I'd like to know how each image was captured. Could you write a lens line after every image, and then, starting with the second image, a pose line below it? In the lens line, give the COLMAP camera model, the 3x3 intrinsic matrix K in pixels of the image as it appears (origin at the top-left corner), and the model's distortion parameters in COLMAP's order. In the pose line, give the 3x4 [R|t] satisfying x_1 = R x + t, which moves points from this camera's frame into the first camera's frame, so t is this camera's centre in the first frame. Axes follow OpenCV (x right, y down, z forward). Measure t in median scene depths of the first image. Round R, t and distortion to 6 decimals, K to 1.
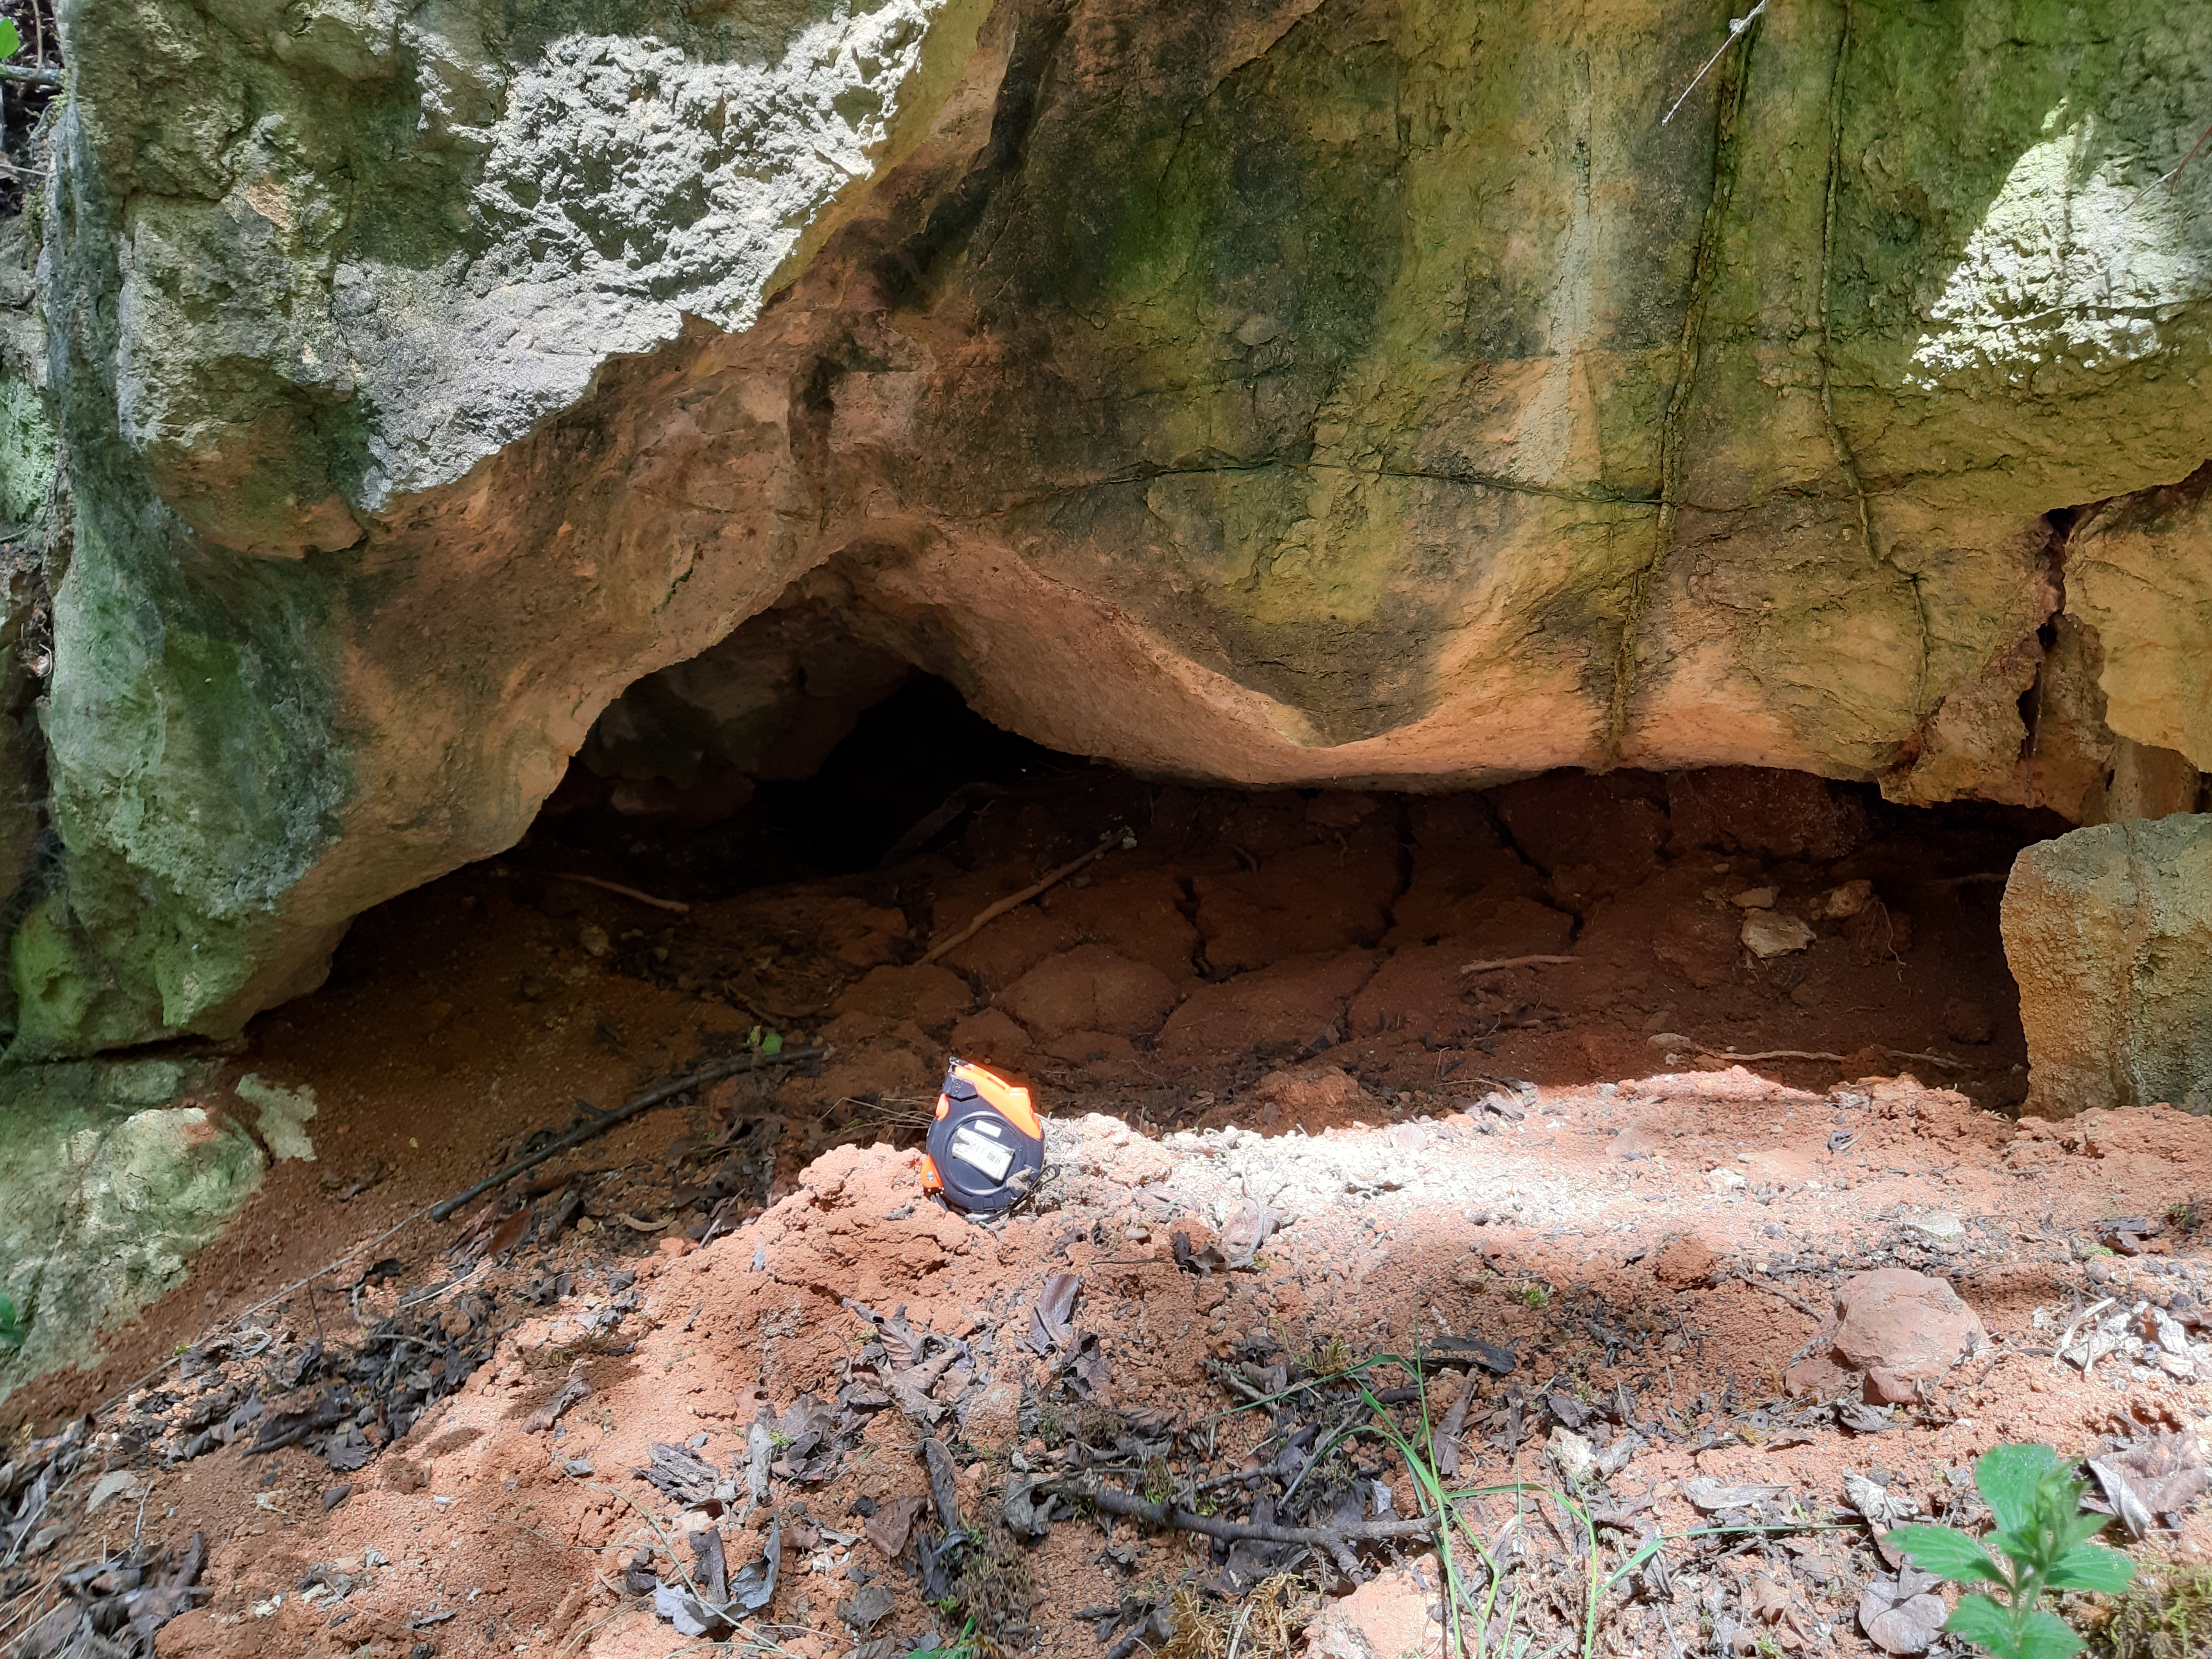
lens RADIAL K [[1730.1, 0, 1098.5], [0, 1730.1, 834.8], [0, 0, 1]] dist [-0.004176, -0.026865]
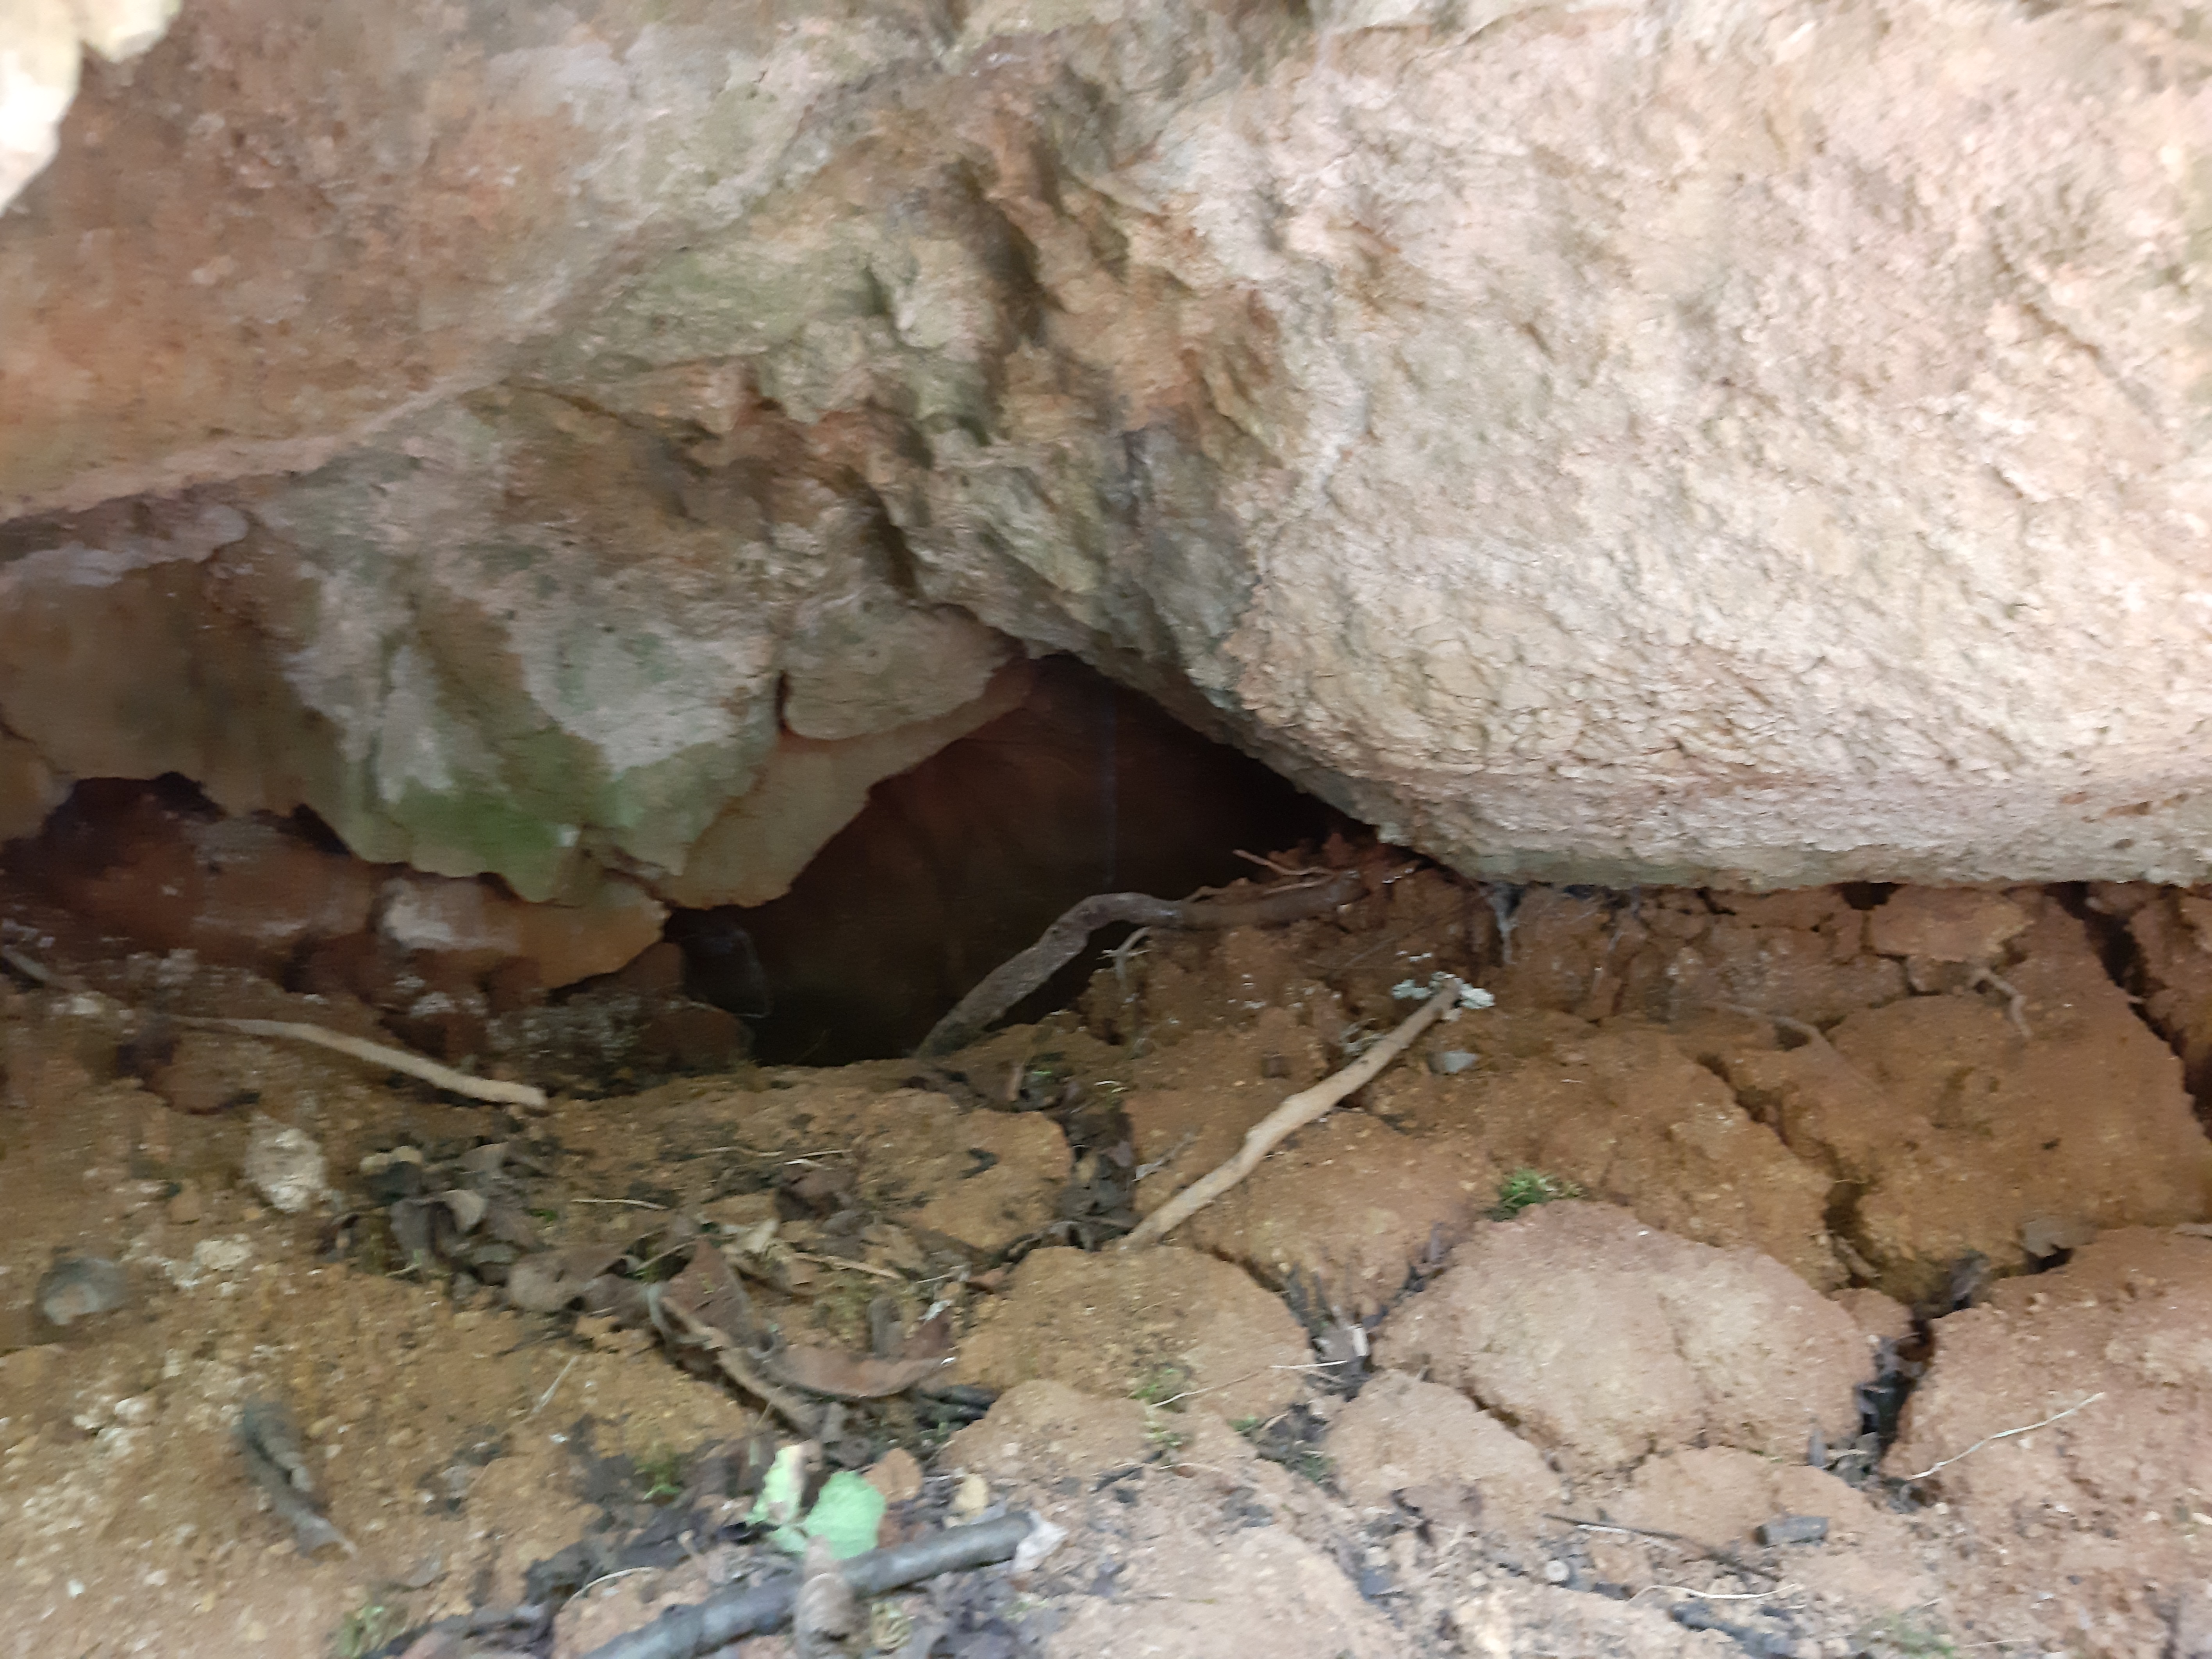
lens RADIAL K [[1730.1, 0, 1119.0], [0, 1730.1, 830.6], [0, 0, 1]] dist [-0.004176, -0.026865]
pose [[0.994035, 0.036557, 0.102755, -0.145929], [-0.018367, 0.984807, -0.172679, 0.047739], [-0.107506, 0.169762, 0.979604, 0.573463]]
